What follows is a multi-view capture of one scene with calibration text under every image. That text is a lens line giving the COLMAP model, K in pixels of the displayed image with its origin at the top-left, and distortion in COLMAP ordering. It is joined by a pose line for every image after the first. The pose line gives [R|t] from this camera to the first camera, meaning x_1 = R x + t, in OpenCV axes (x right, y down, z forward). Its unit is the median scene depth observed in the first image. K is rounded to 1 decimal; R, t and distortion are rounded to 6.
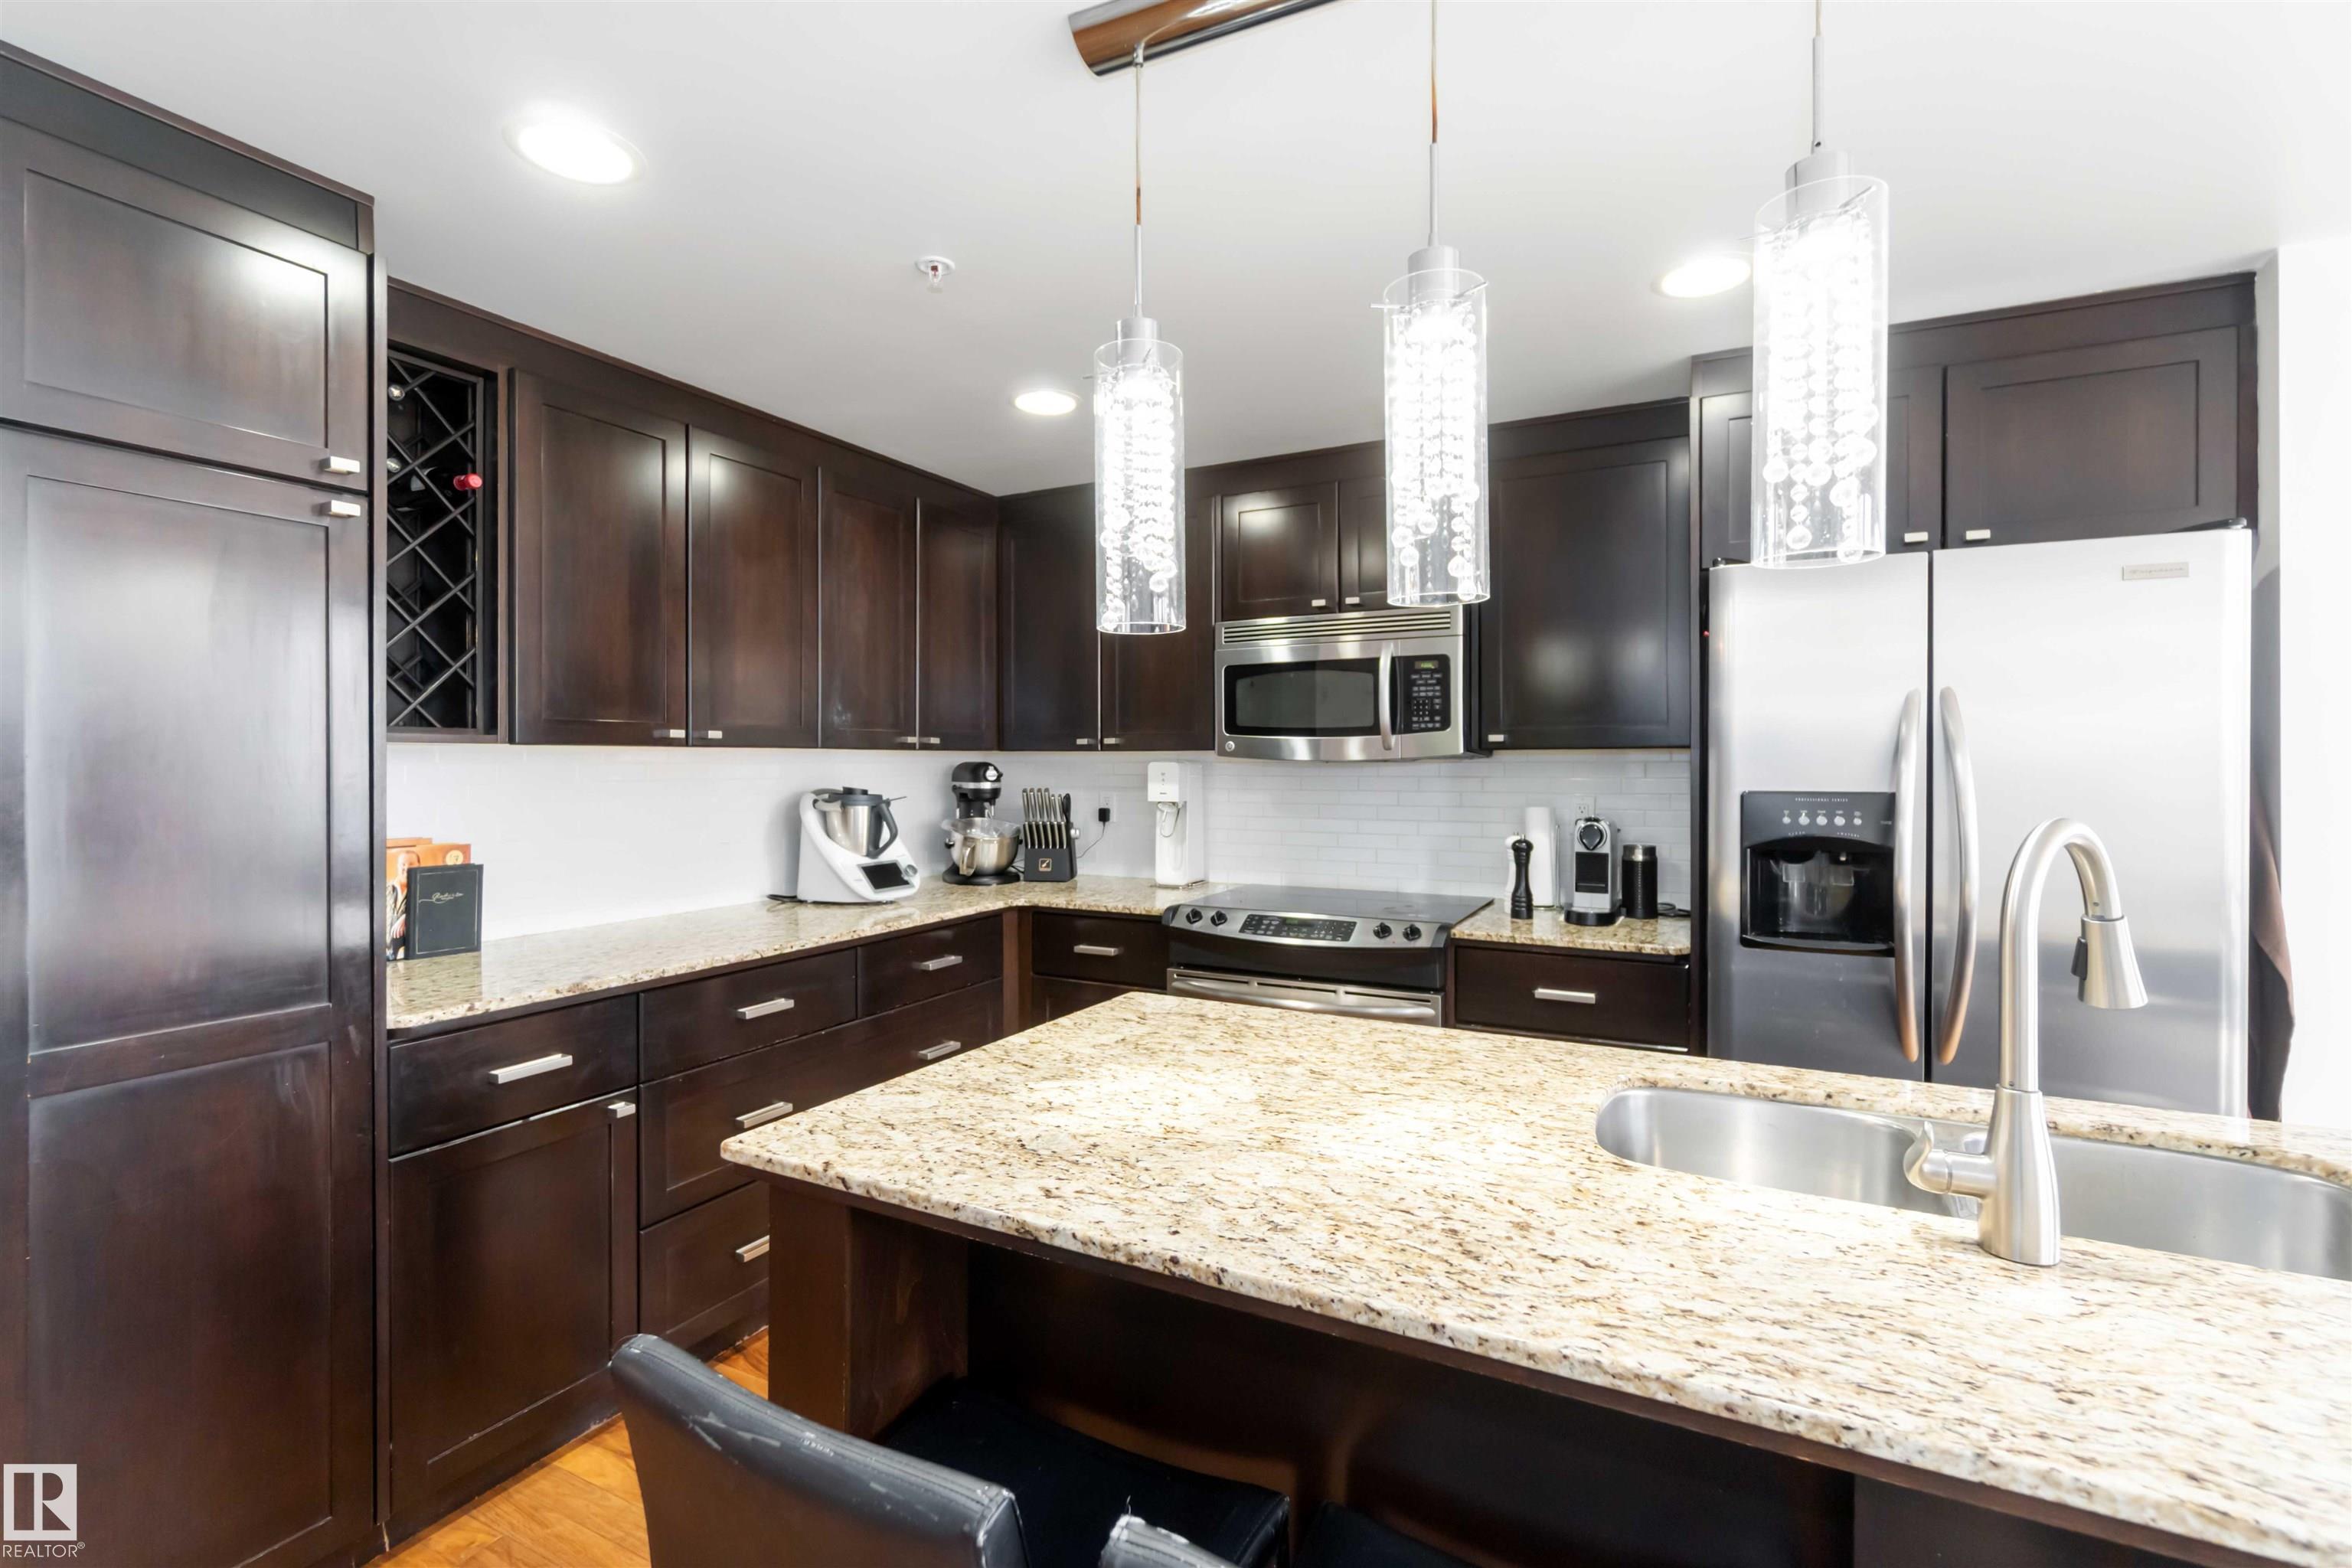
lens RADIAL K [[1038.3, 0, 1172.2], [0, 1038.3, 765.2], [0, 0, 1]] dist [-0.008049, 0.003051]
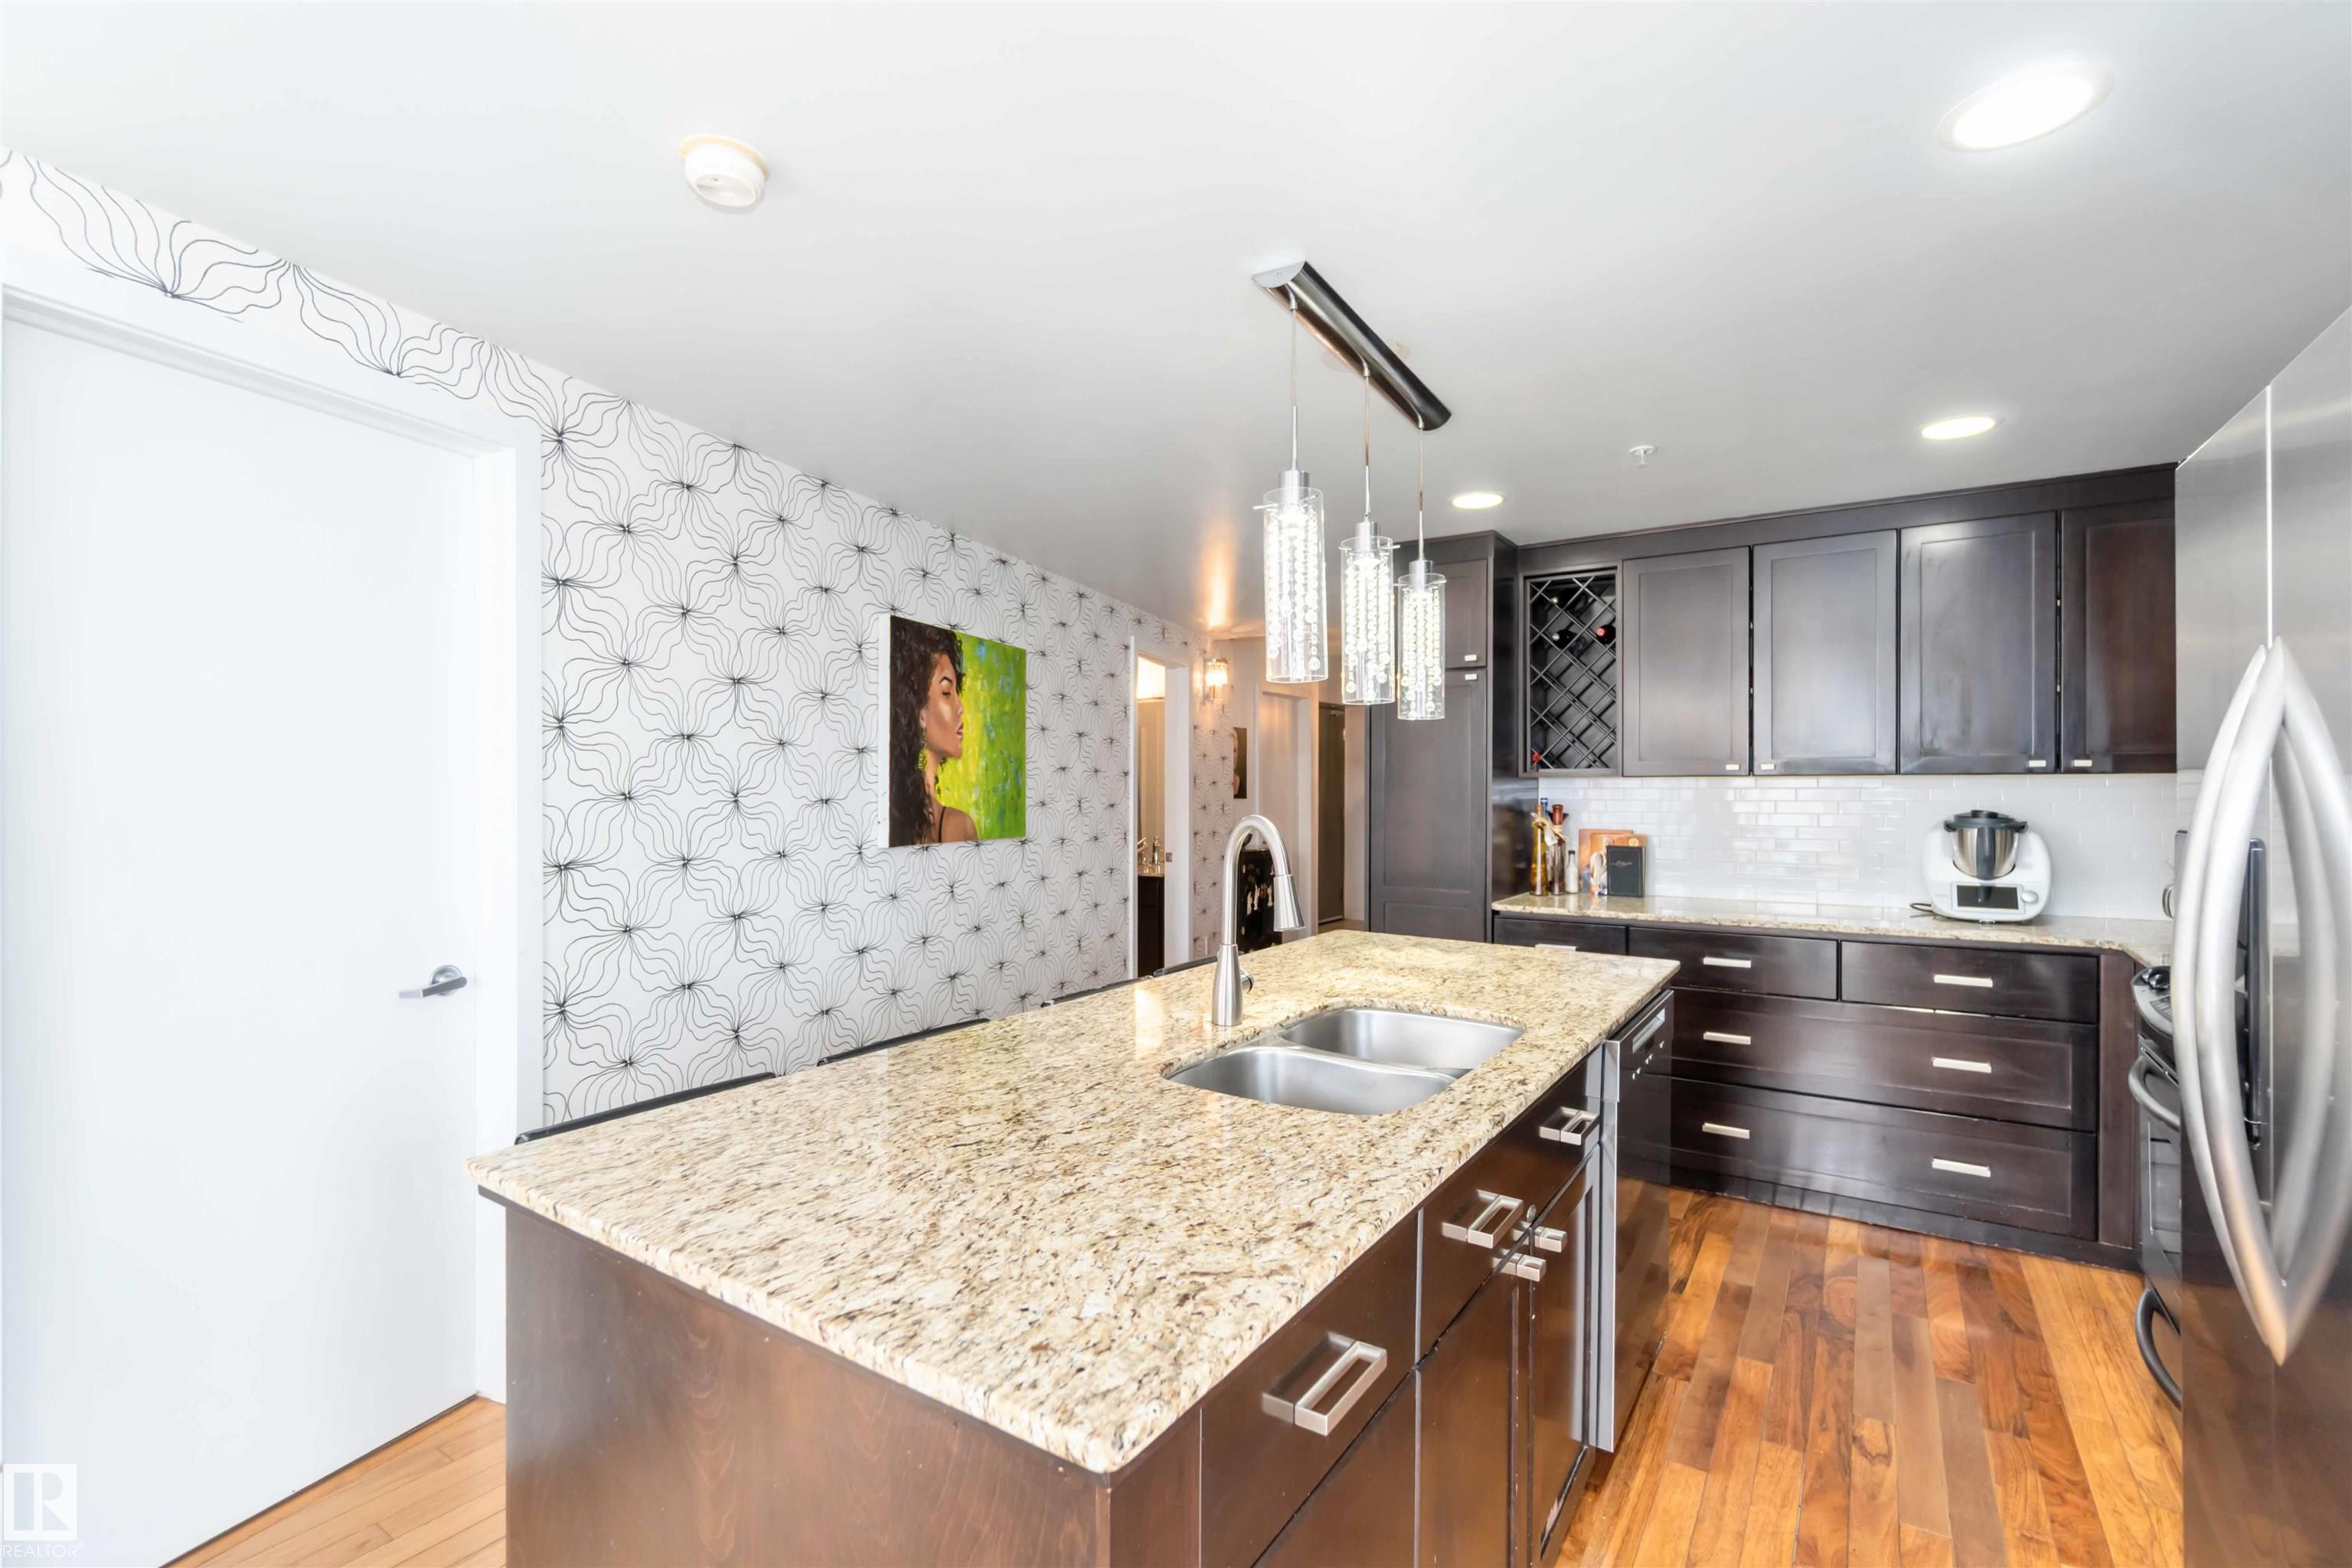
lens RADIAL K [[1038.3, 0, 1169.1], [0, 1038.3, 797.9], [0, 0, 1]] dist [-0.008049, 0.003051]
pose [[-0.107037, 0.007788, -0.994225, 1.818760], [-0.002704, 0.999963, 0.008124, 0.003031], [0.994251, 0.003558, -0.107012, 0.674611]]
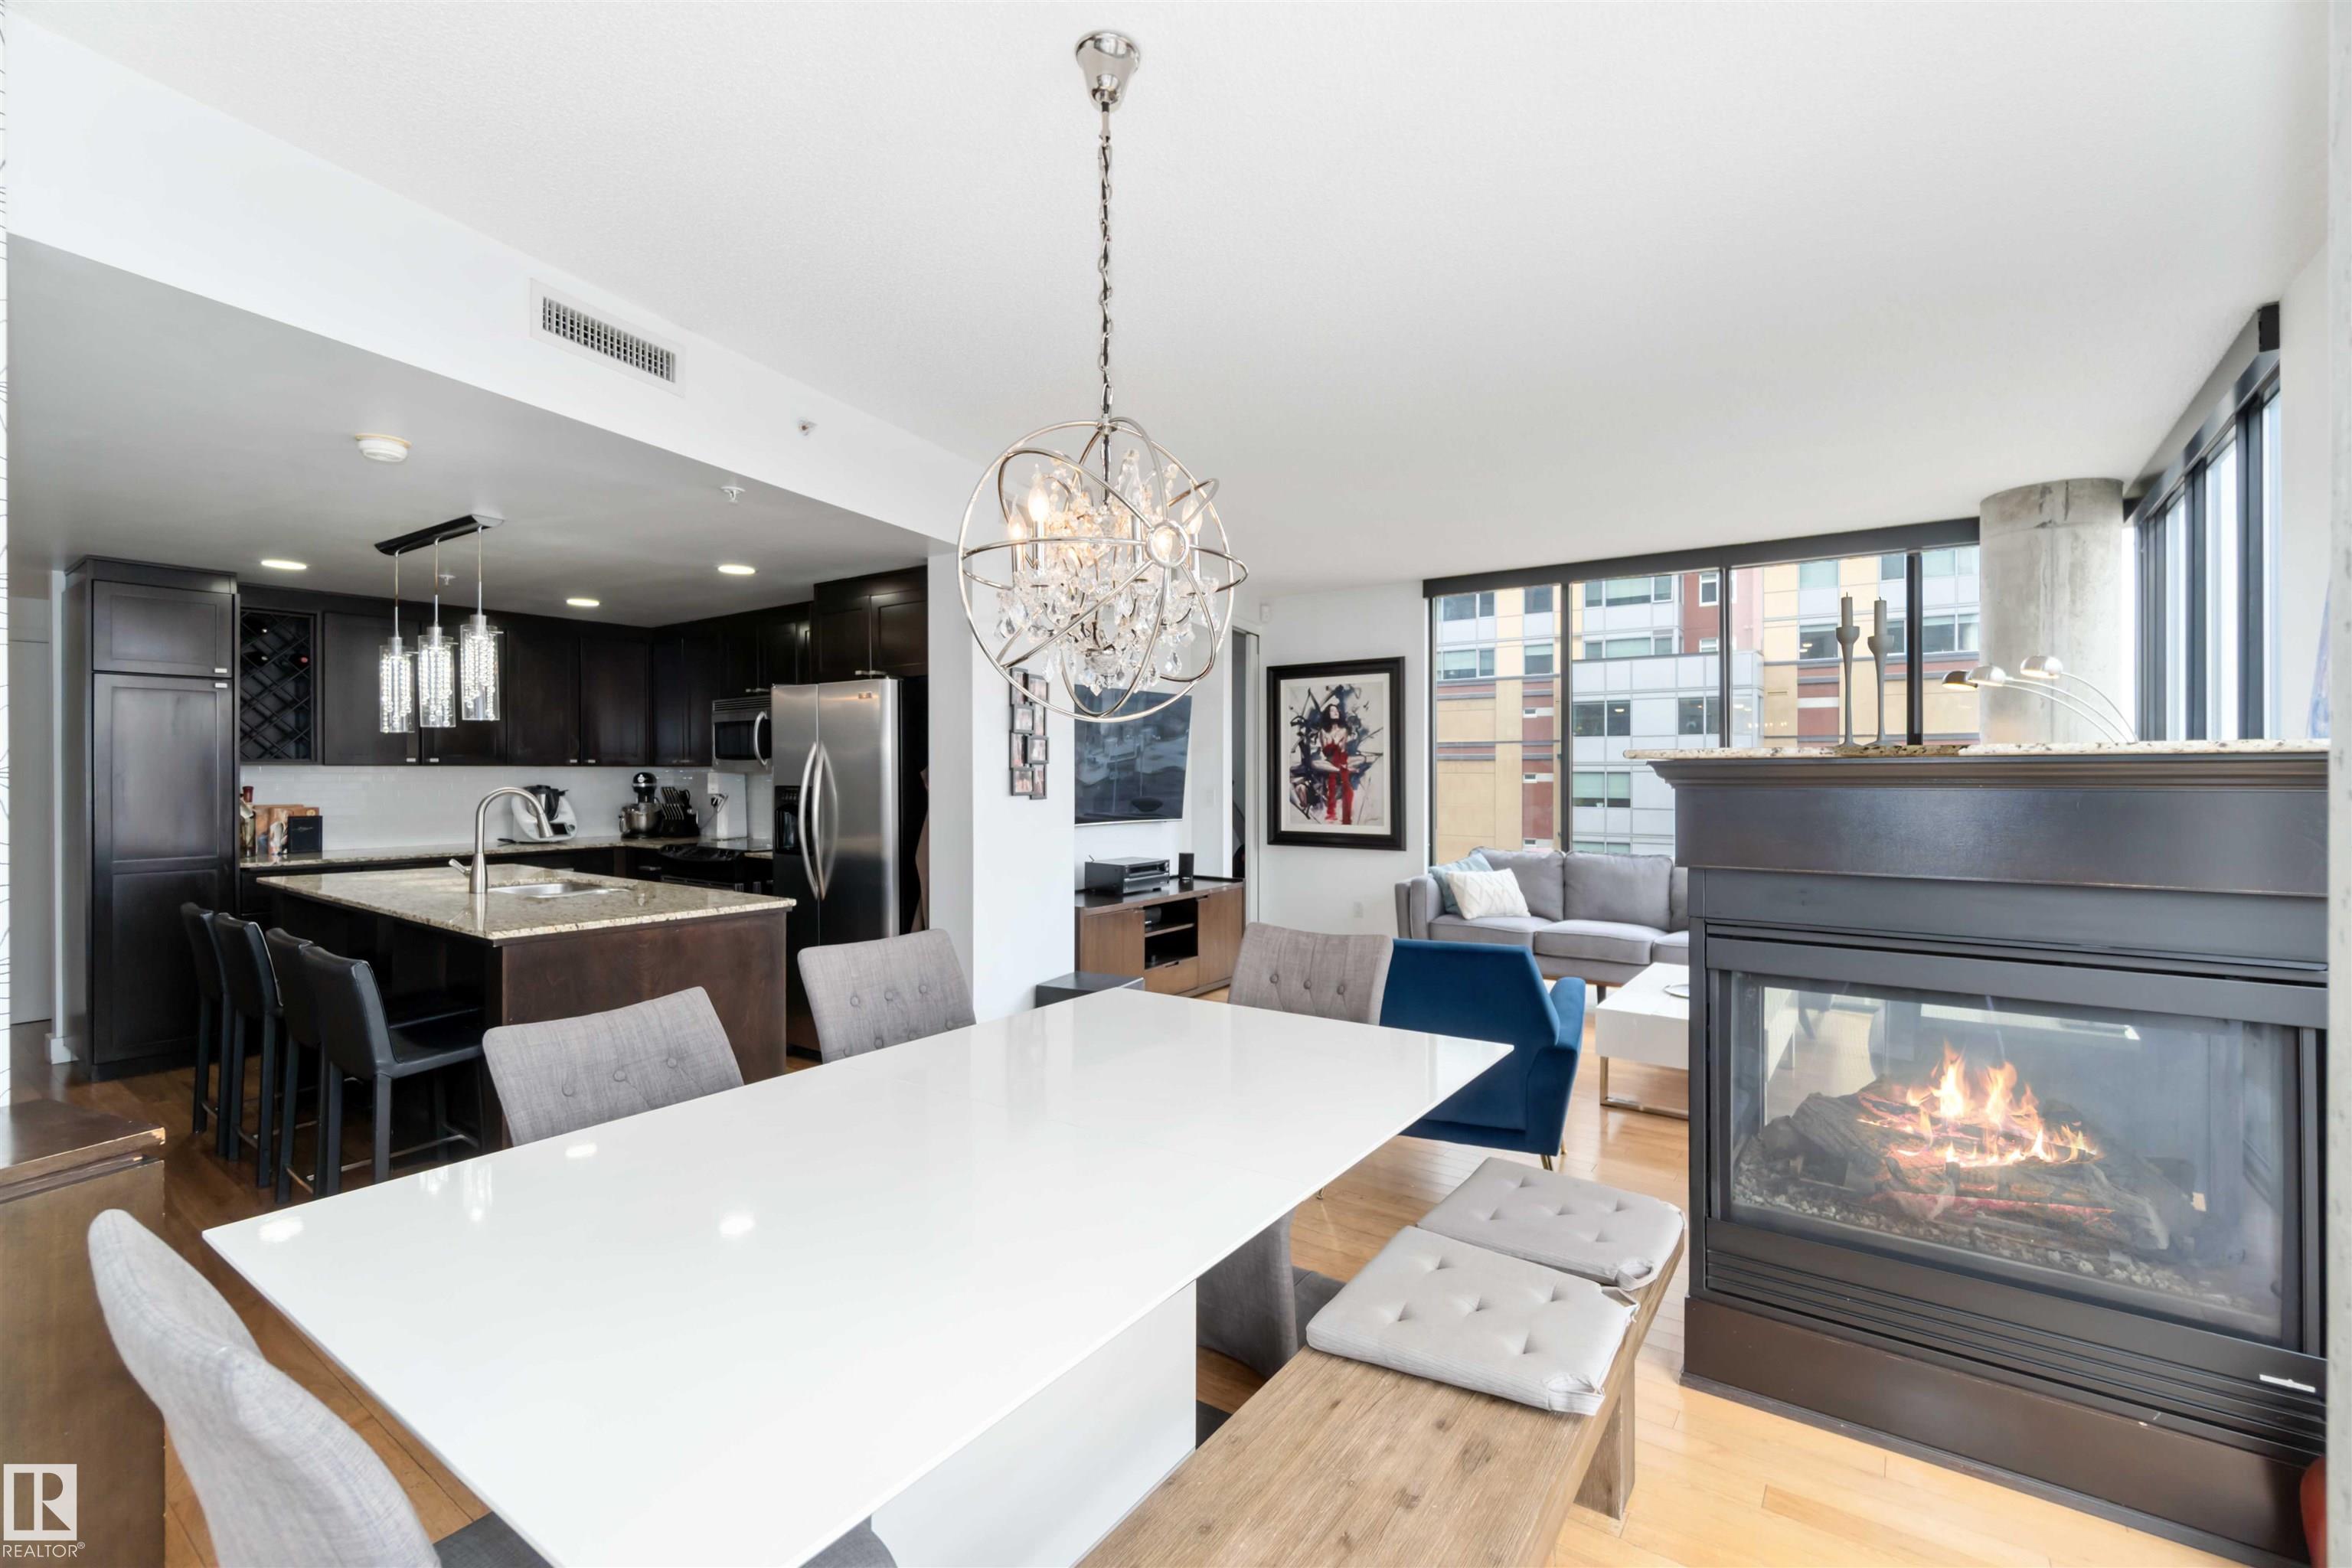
lens RADIAL K [[1038.3, 0, 1194.4], [0, 1038.3, 773.0], [0, 0, 1]] dist [-0.008049, 0.003051]
pose [[0.989772, -0.000590, -0.142656, 2.683163], [0.000616, 1.000000, 0.000137, -0.002397], [0.142656, -0.000223, 0.989772, -1.715679]]
